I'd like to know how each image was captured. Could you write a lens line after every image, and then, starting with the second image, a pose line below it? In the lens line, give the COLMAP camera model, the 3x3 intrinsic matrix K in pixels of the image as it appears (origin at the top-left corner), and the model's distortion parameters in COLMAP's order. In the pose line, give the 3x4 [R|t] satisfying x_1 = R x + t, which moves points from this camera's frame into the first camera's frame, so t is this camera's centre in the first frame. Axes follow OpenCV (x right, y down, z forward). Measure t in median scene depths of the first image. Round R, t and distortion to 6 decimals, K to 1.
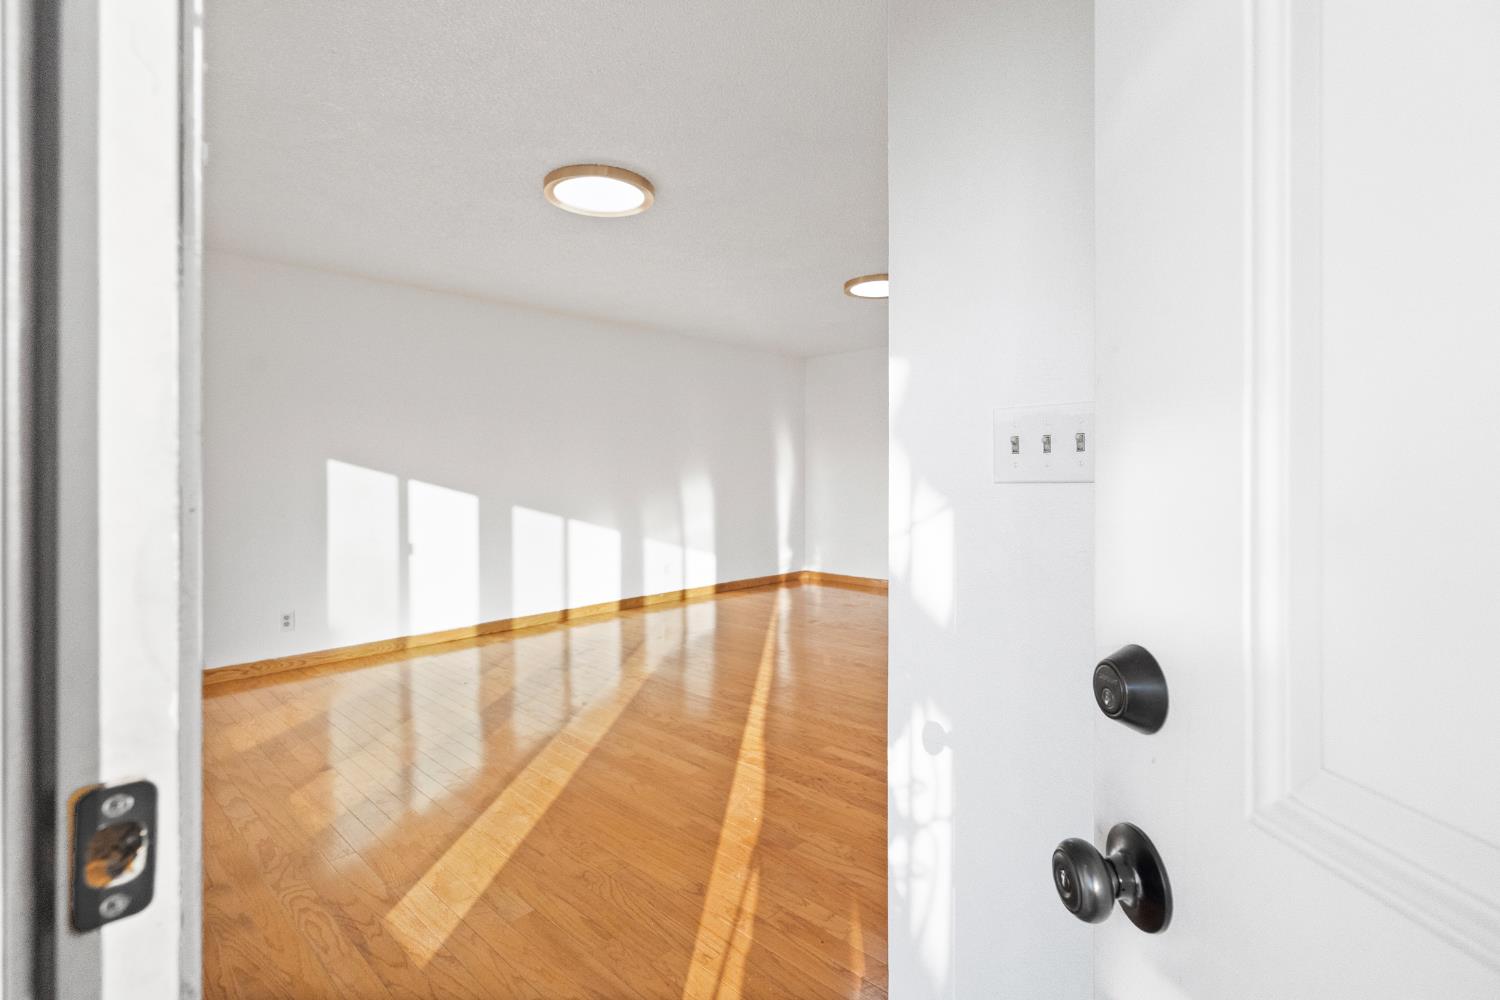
lens RADIAL K [[685.8, 0, 748.9], [0, 685.8, 489.2], [0, 0, 1]] dist [-0.000702, -0.000247]
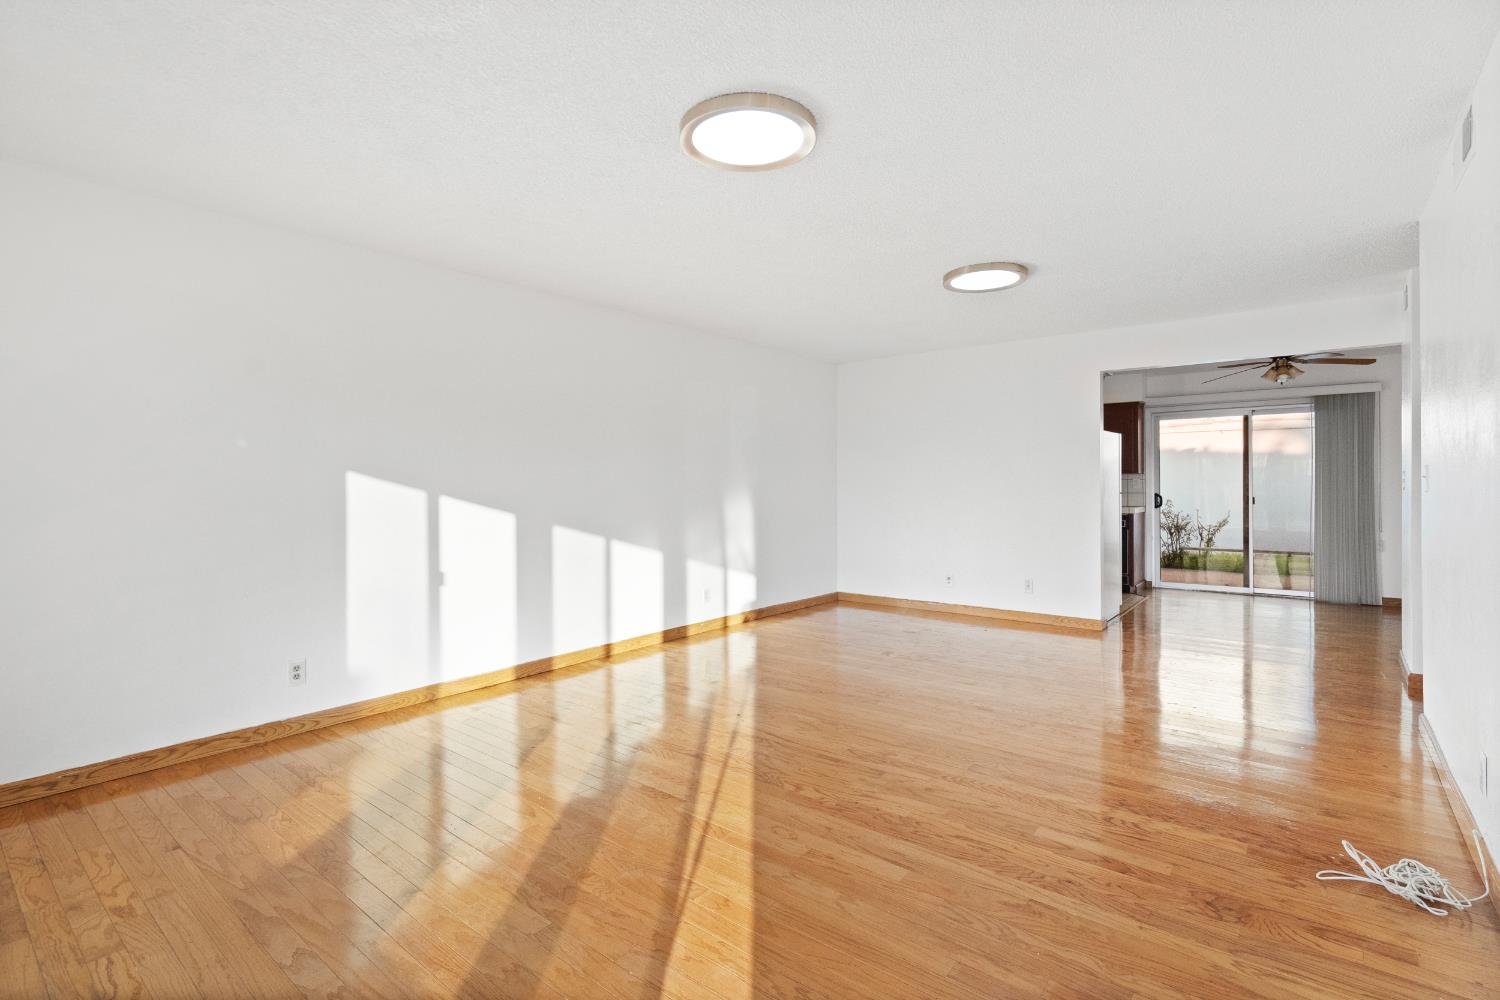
lens RADIAL K [[685.8, 0, 752.1], [0, 685.8, 501.4], [0, 0, 1]] dist [-0.000702, -0.000247]
pose [[0.996803, 0.000161, 0.079901, -0.181340], [-0.000288, 0.999999, 0.001579, -0.008673], [-0.079901, -0.001597, 0.996802, 0.137098]]
